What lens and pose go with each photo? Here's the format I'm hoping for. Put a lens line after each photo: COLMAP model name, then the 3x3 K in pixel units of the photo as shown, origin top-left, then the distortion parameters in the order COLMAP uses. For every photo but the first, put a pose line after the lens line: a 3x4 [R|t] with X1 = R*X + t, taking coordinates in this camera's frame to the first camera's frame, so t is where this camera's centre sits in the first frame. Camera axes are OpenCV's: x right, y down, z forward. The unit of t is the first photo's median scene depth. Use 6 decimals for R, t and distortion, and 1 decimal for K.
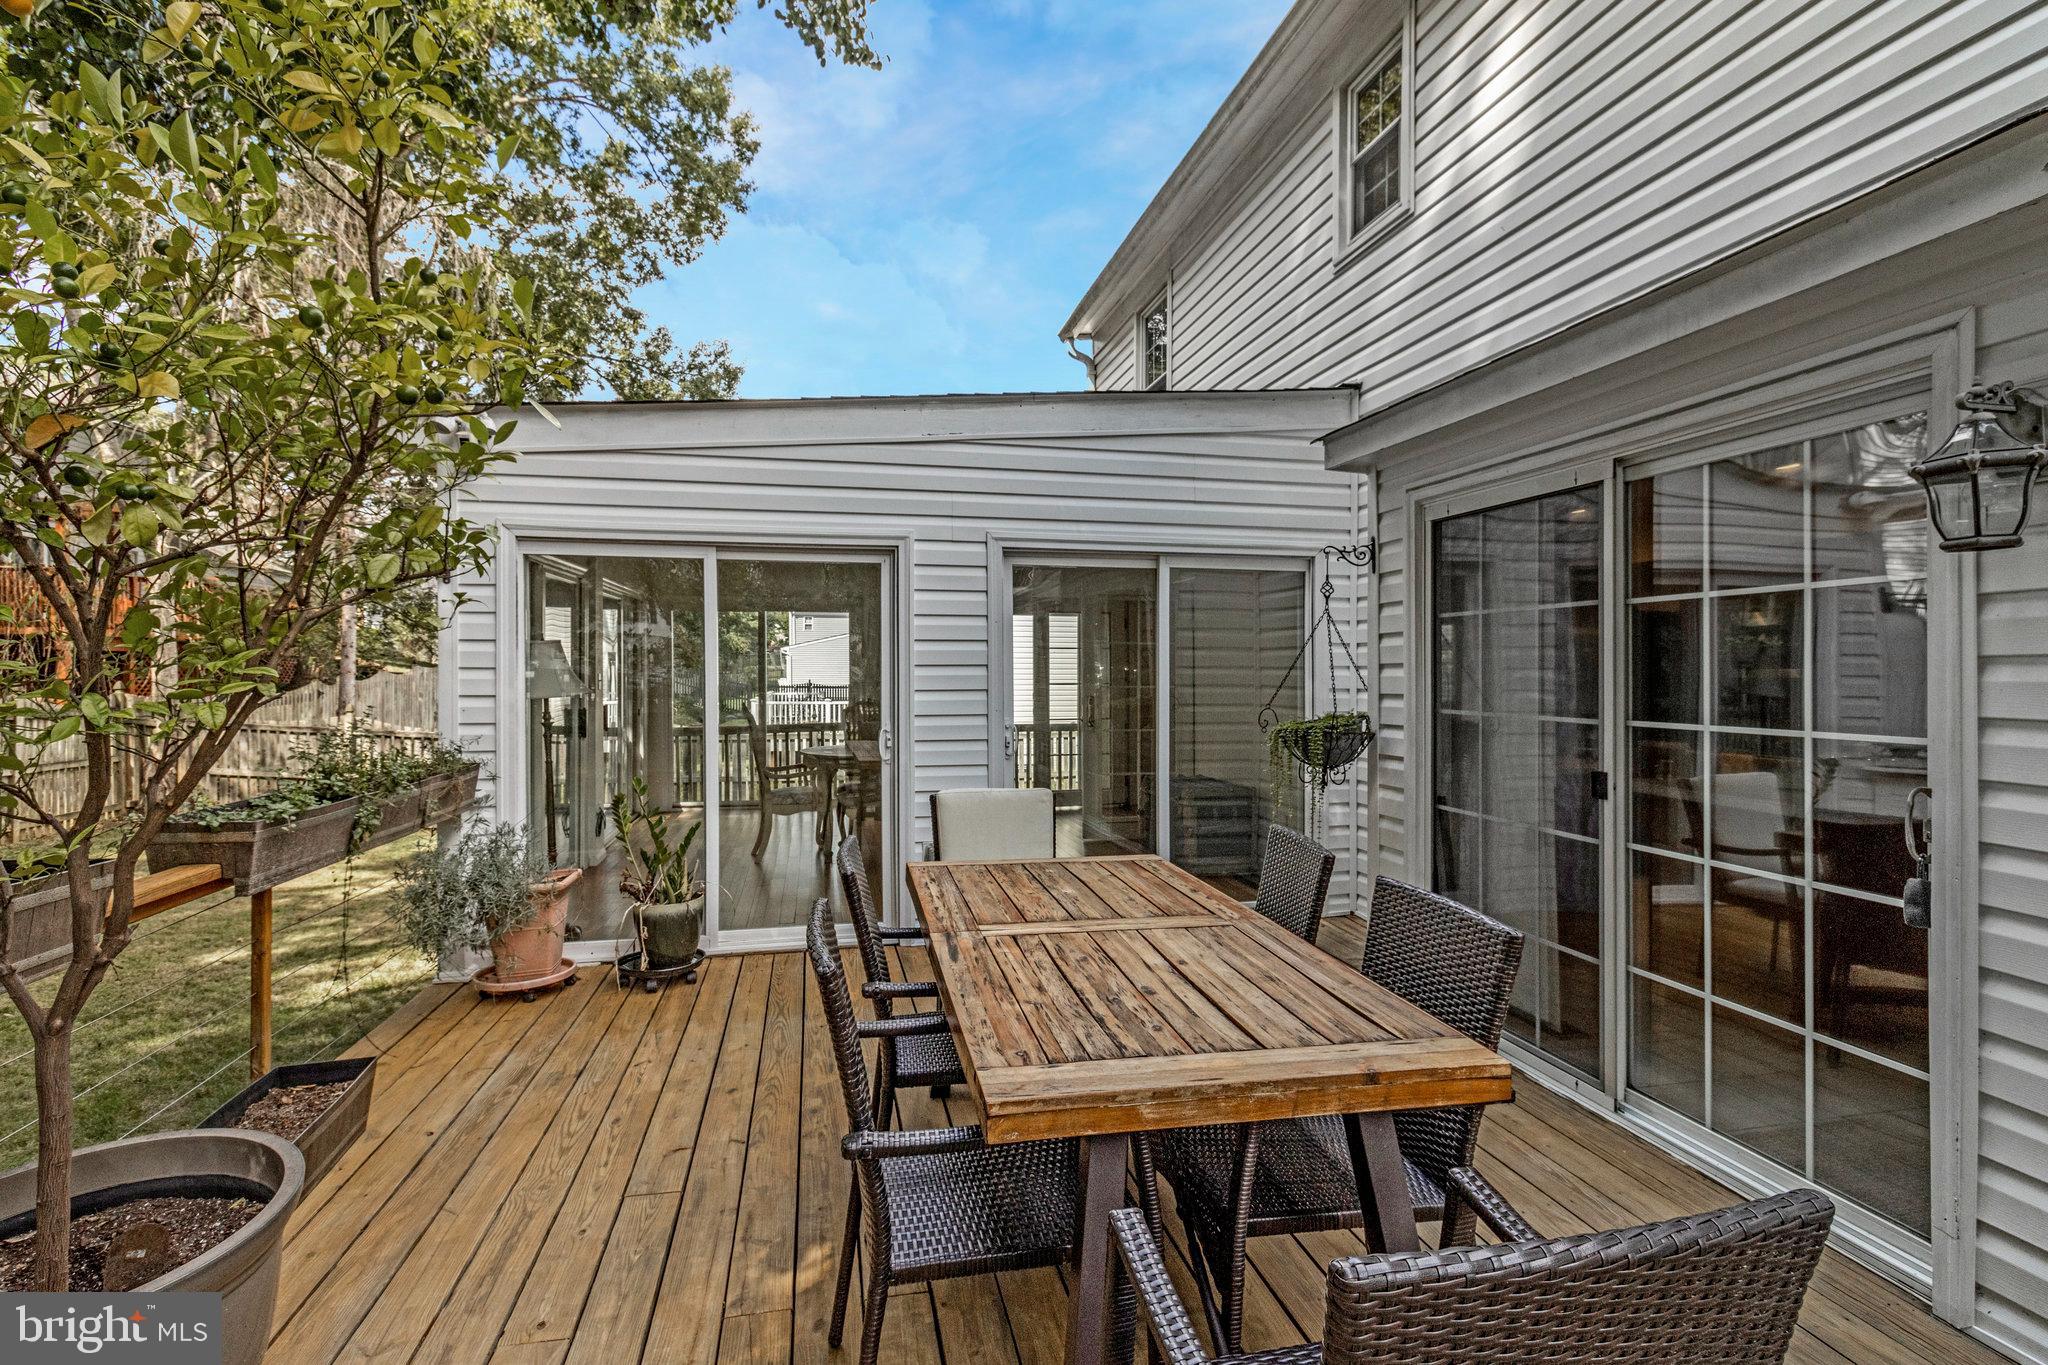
lens RADIAL K [[992.8, 0, 1024.0], [0, 992.8, 682.5], [0, 0, 1]] dist [-0.001396, 0.000370]
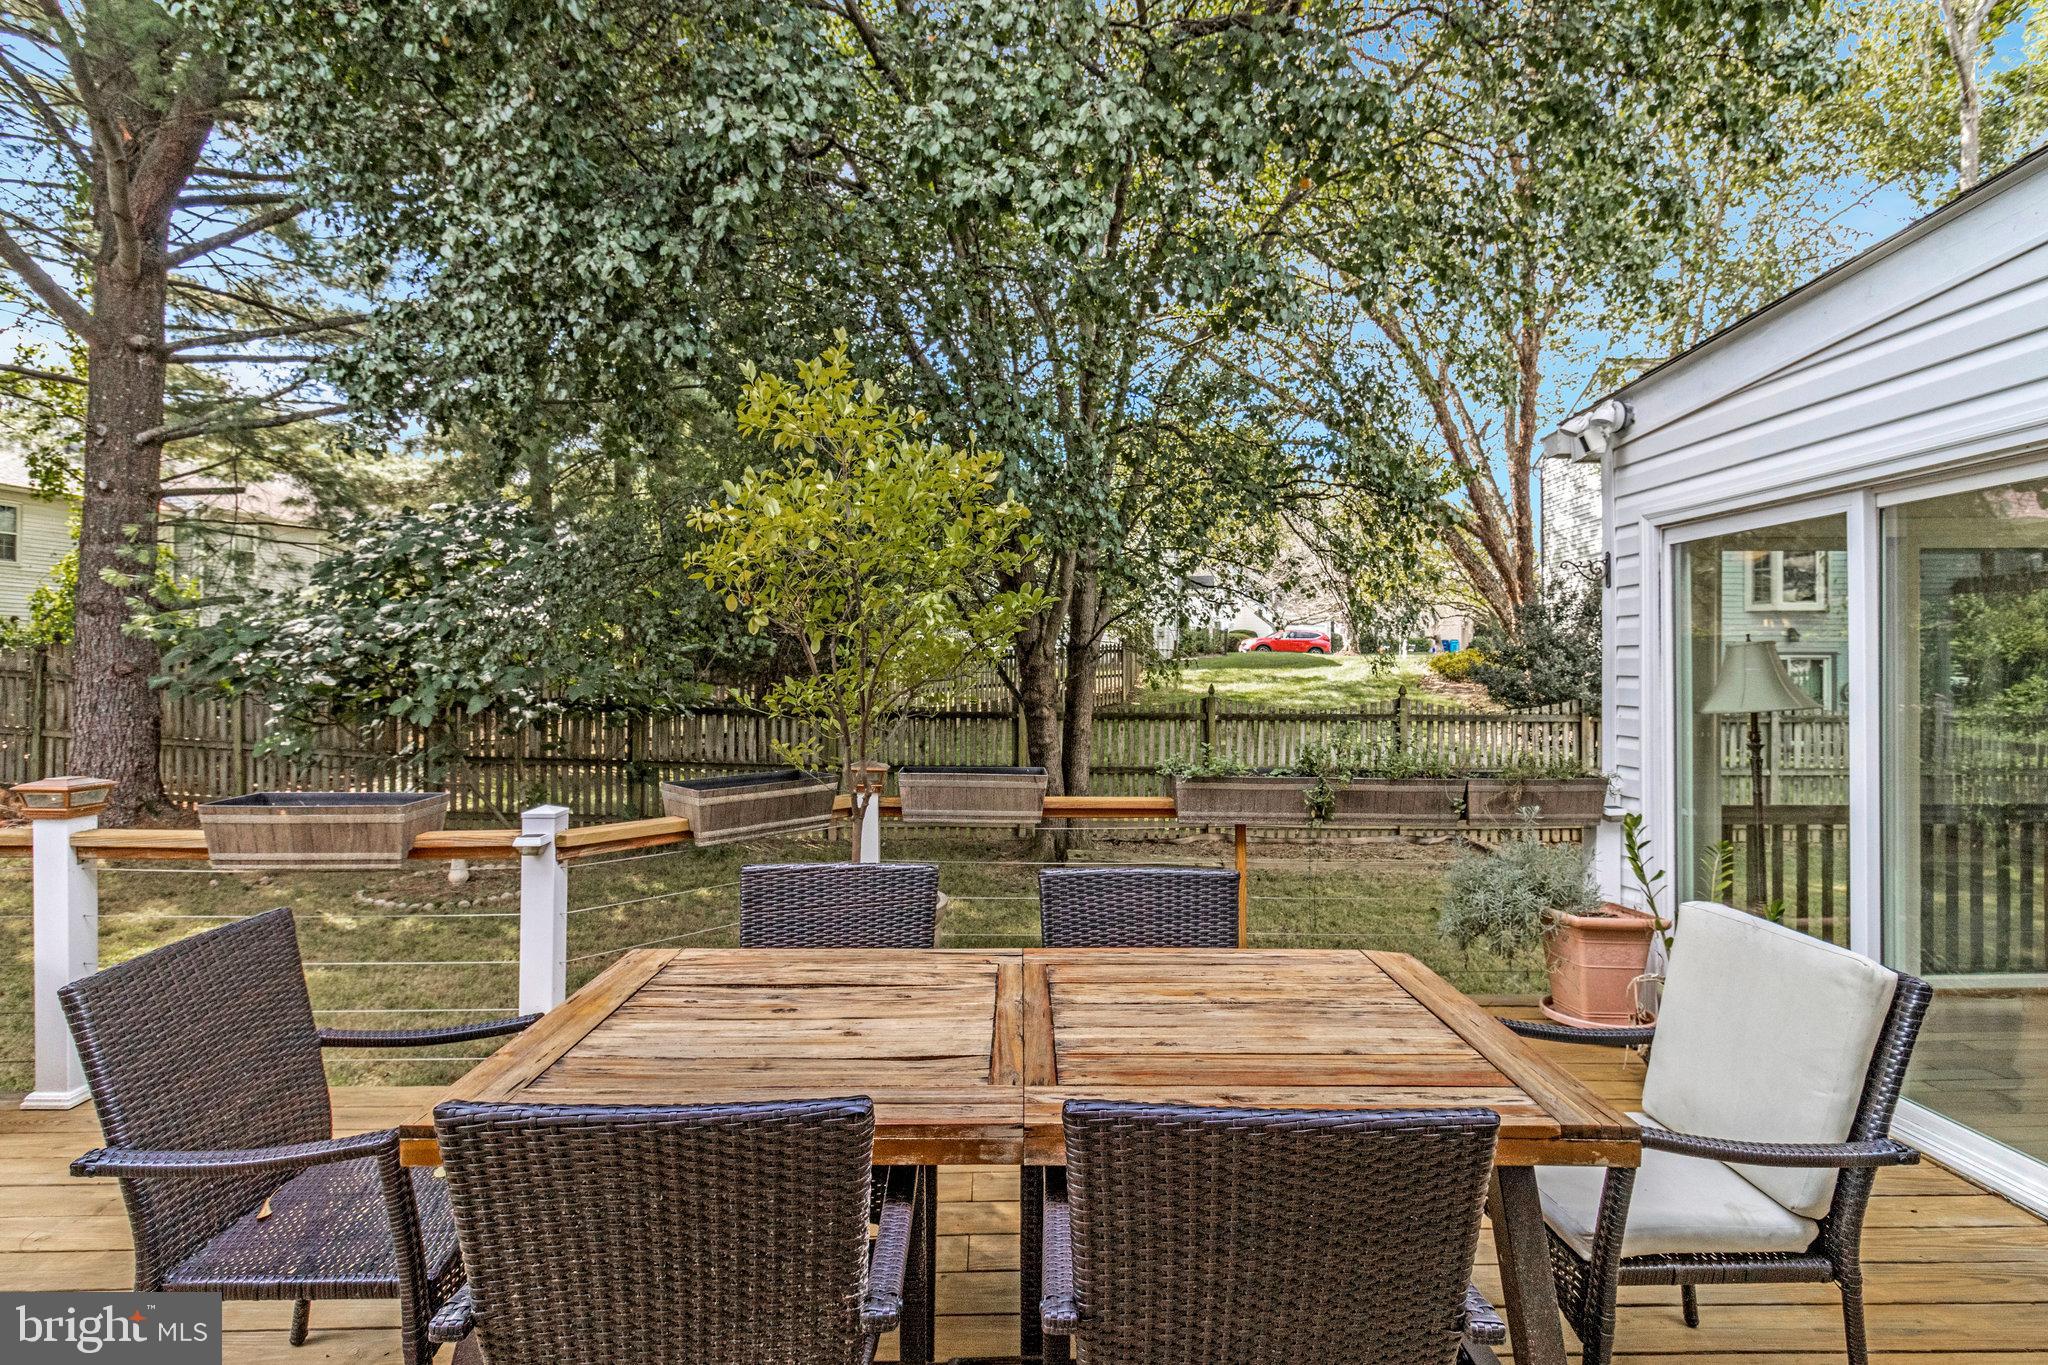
lens RADIAL K [[992.8, 0, 1024.0], [0, 992.8, 682.5], [0, 0, 1]] dist [-0.001396, 0.000370]
pose [[-0.192926, 0.009445, -0.981168, 1.068169], [-0.013768, 0.999829, 0.012332, -0.027858], [0.981117, 0.015888, -0.192763, 1.460769]]
